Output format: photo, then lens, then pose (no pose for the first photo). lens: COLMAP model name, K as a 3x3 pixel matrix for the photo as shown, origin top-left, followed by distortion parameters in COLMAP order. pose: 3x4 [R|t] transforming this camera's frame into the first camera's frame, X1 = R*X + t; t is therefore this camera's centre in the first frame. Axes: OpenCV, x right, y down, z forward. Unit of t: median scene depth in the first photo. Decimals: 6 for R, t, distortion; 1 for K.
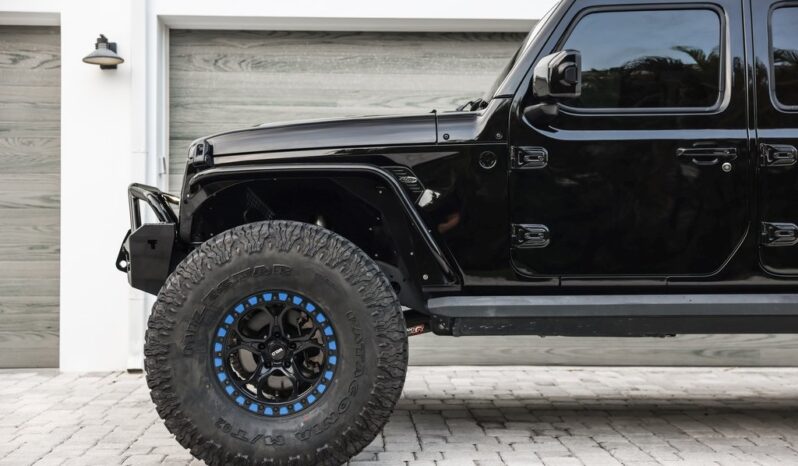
lens RADIAL K [[991.0, 0, 400.9], [0, 991.0, 230.3], [0, 0, 1]] dist [0.063643, 0.000000]
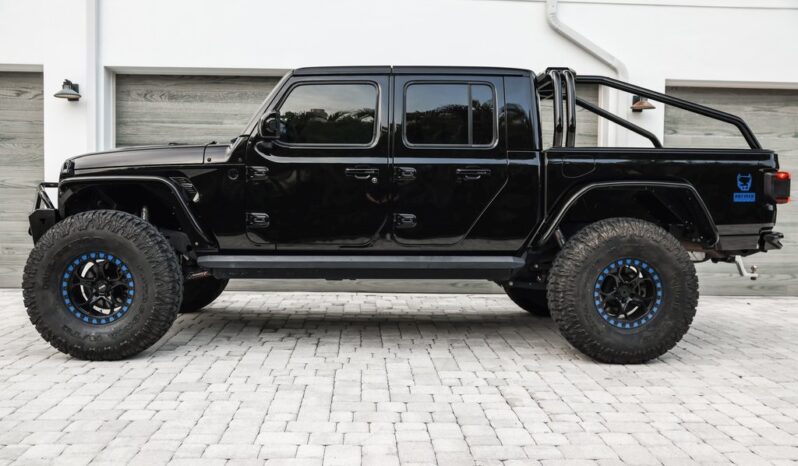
lens RADIAL K [[715.9, 0, 399.1], [0, 715.9, 229.8], [0, 0, 1]] dist [-0.015070, 0.028195]
pose [[0.999808, 0.012316, -0.015240, 0.386059], [-0.011352, 0.998023, 0.061819, -0.055162], [0.015971, -0.061634, 0.997971, -0.203620]]
